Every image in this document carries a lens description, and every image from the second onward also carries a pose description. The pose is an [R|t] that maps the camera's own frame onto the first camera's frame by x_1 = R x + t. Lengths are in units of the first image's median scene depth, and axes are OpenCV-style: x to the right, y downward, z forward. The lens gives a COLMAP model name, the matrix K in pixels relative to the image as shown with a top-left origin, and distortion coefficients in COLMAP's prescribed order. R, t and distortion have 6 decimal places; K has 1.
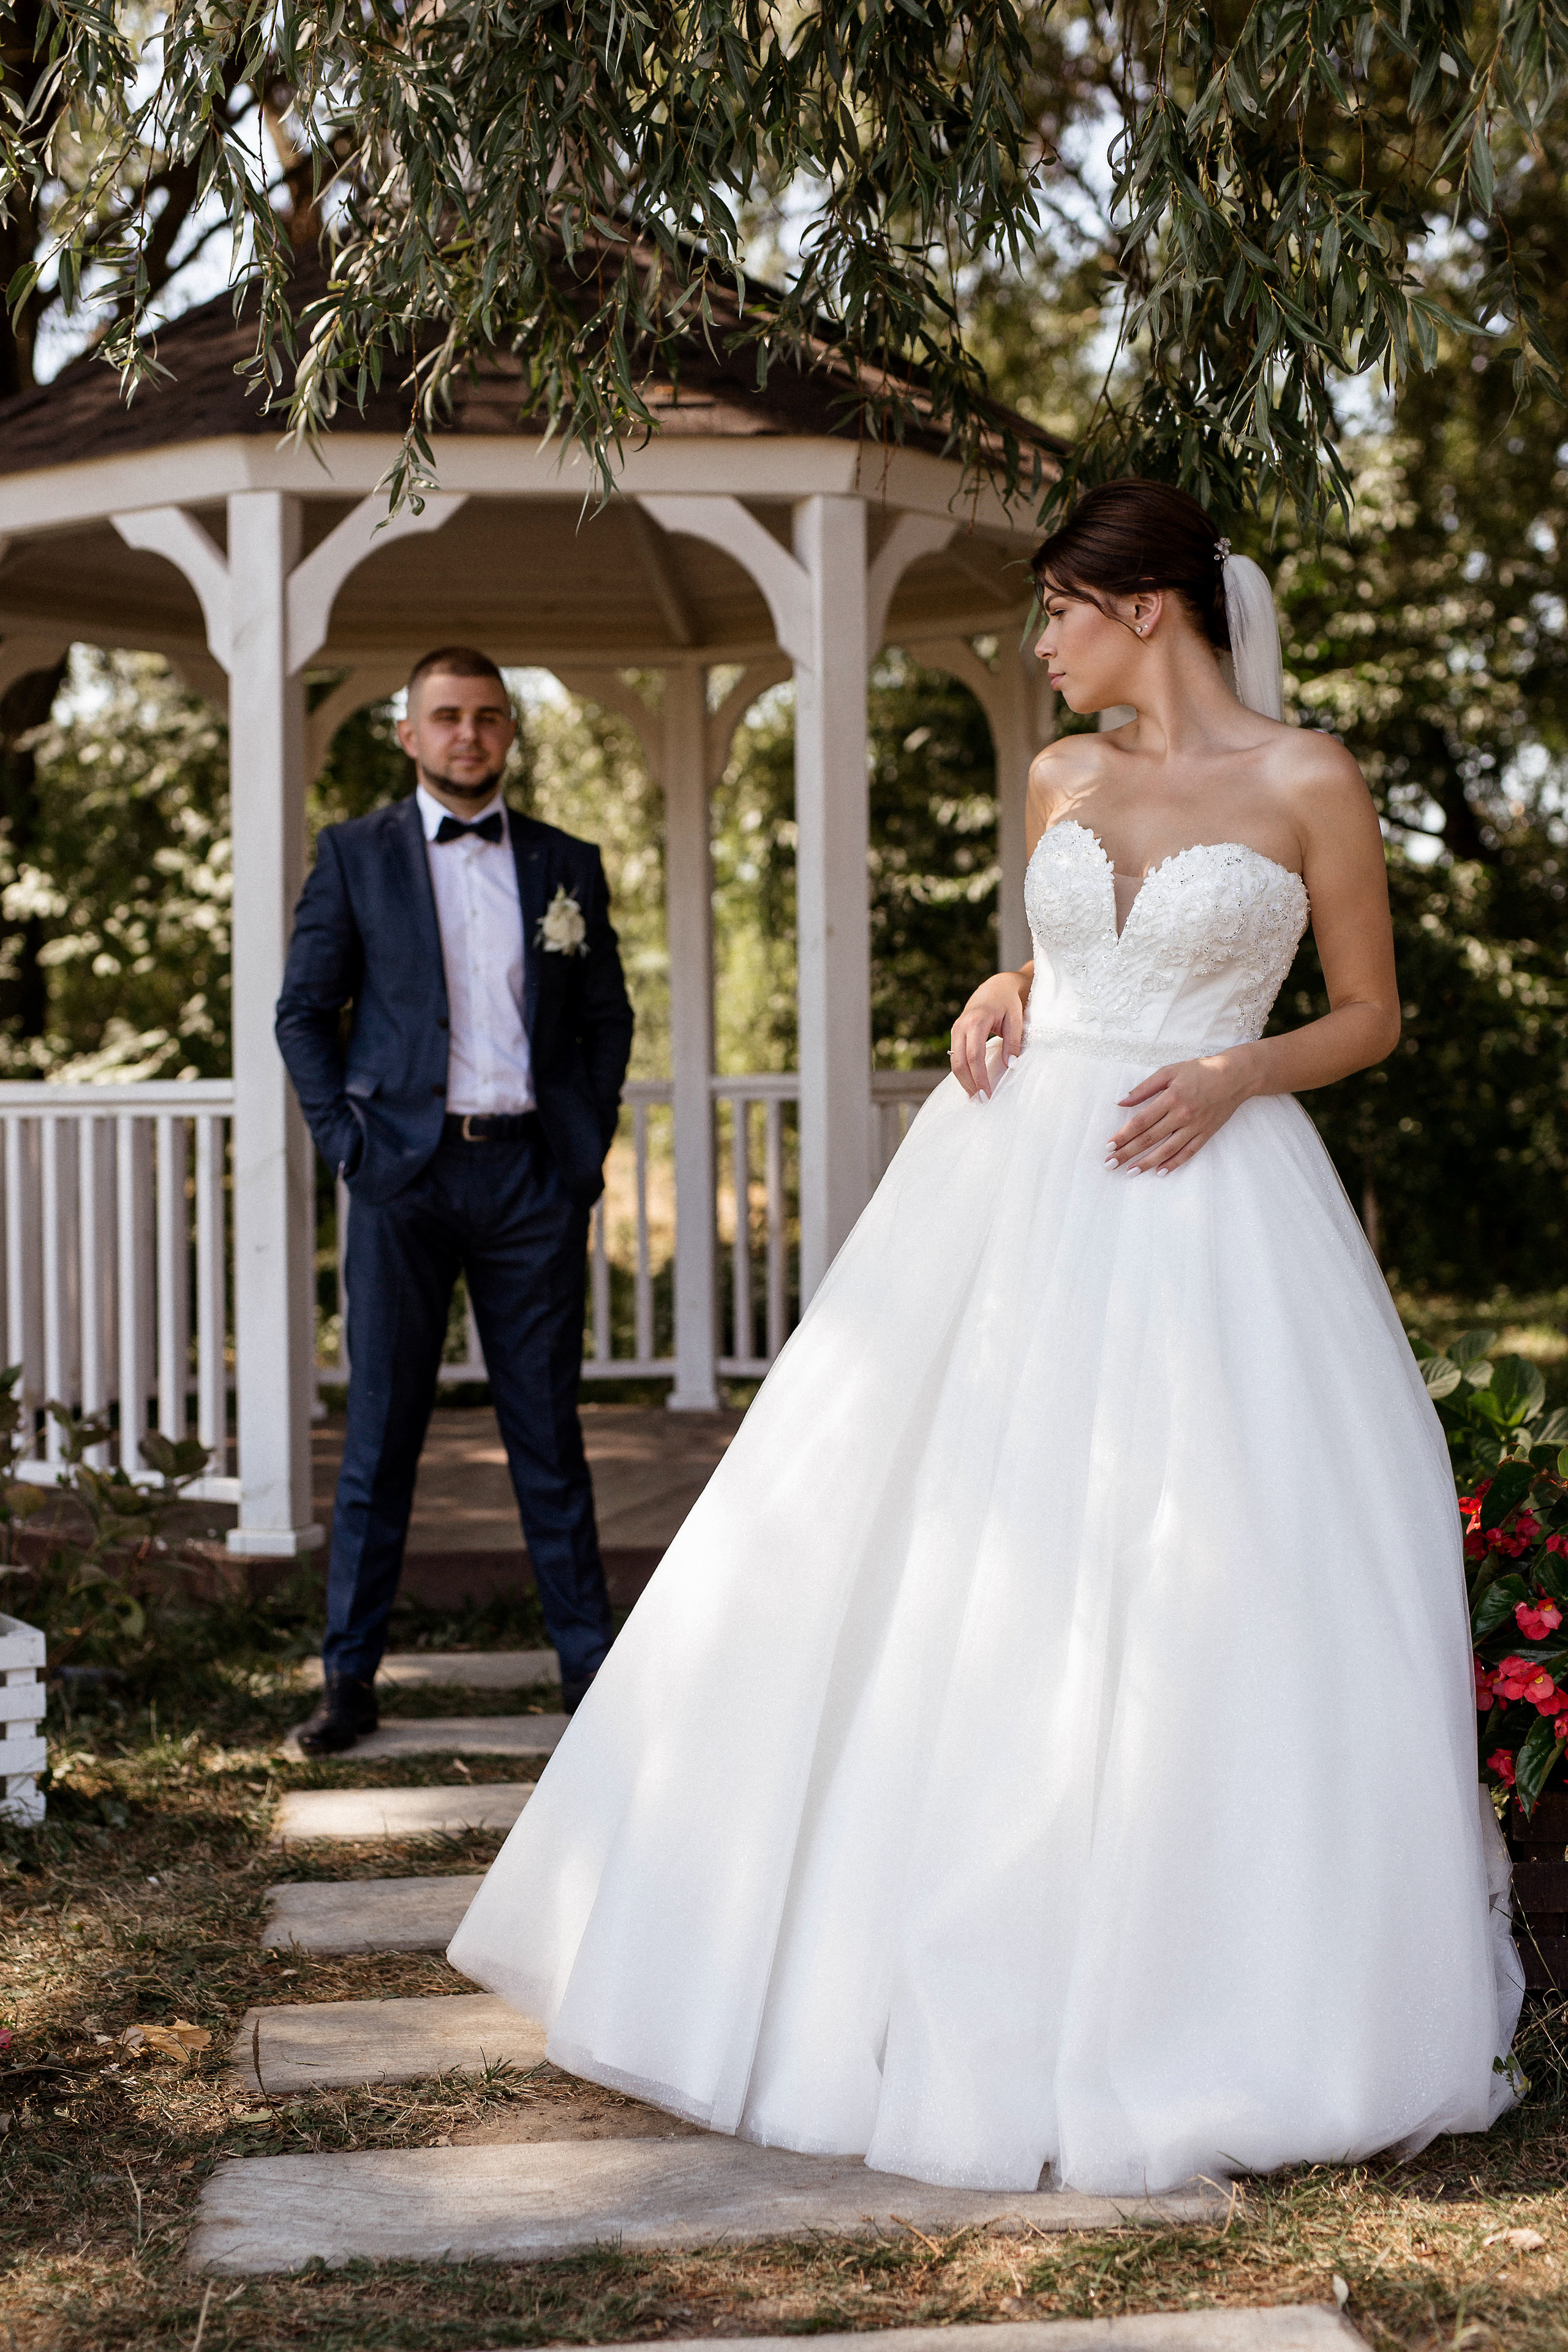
lens RADIAL K [[3388.3, 0, 784.0], [0, 3388.3, 1176.0], [0, 0, 1]] dist [-0.009765, -0.048801]
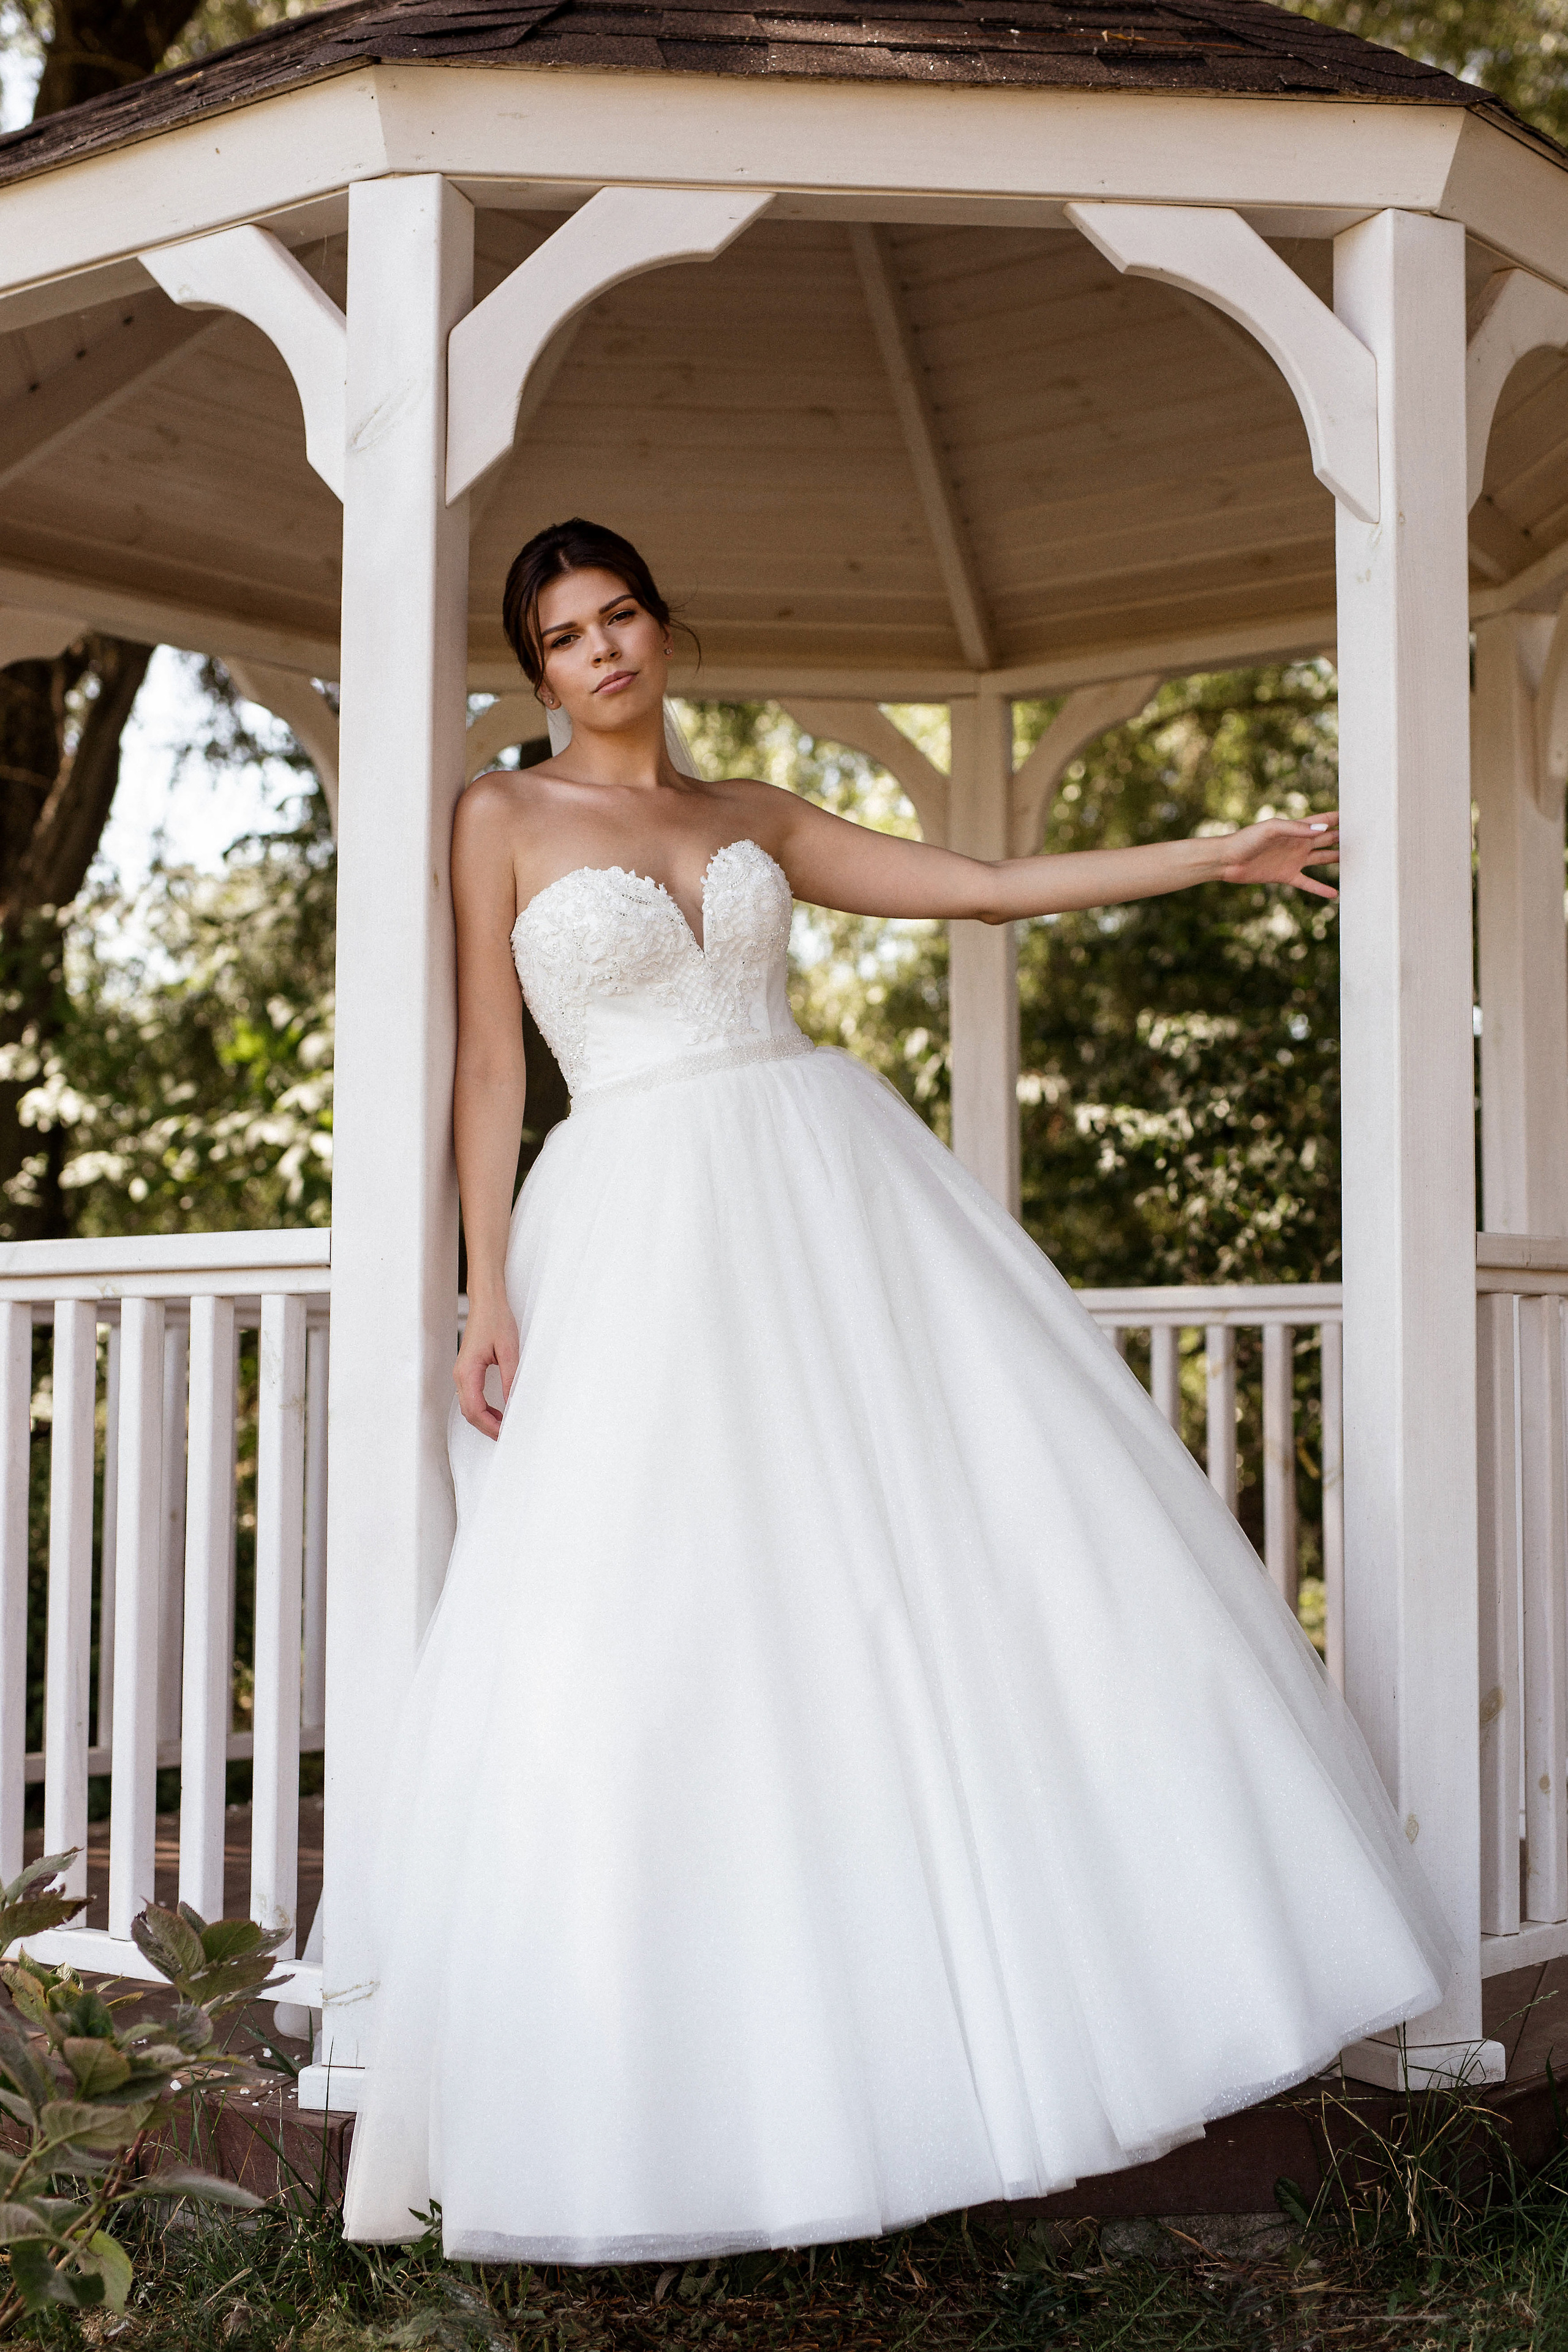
lens RADIAL K [[3388.3, 0, 784.0], [0, 3388.3, 1176.0], [0, 0, 1]] dist [-0.009765, -0.048801]
pose [[0.999810, 0.010417, -0.016498, -0.056429], [-0.011879, 0.995768, -0.091128, 0.008964], [0.015479, 0.091307, 0.995702, 0.319671]]
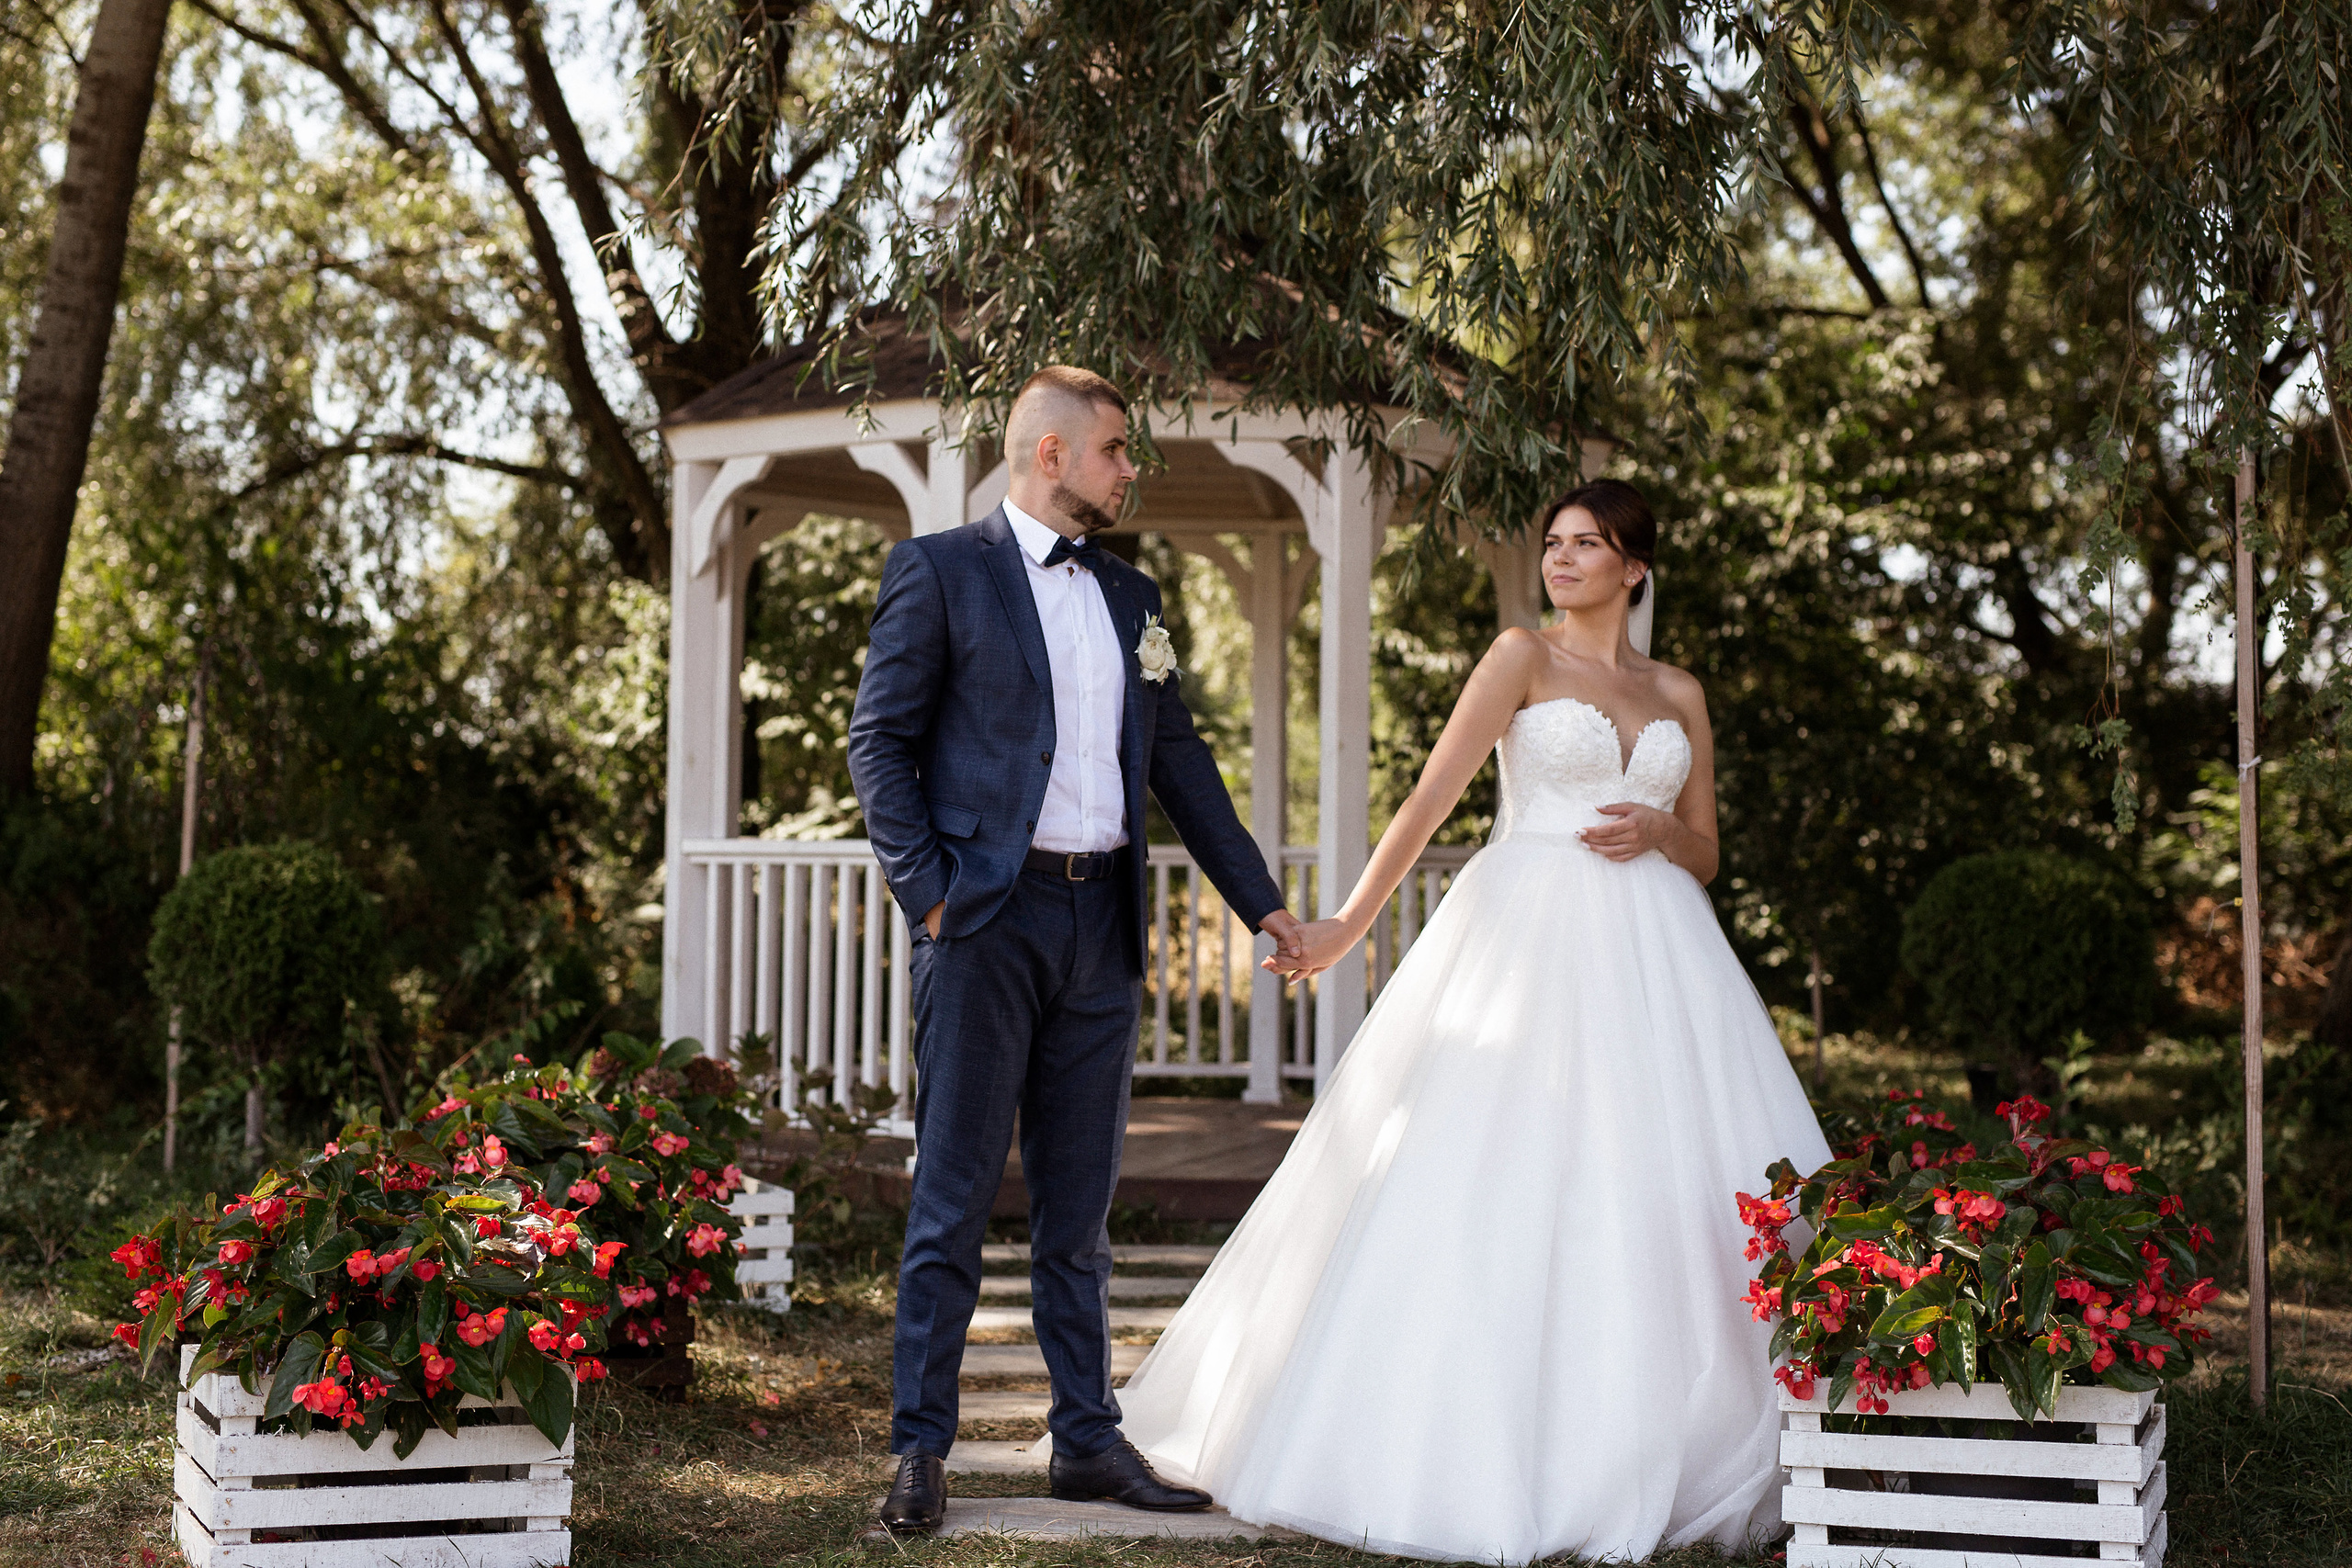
lens RADIAL K [[3388.0, 0, 1176.0], [0, 3388.0, 784.0], [0, 0, 1]] dist [-0.009765, -0.048801]
pose [[0.996376, 0.023116, -0.081857, 0.044078], [-0.026947, 0.998578, -0.046005, 0.007866], [0.080677, 0.048044, 0.995582, -0.299624]]
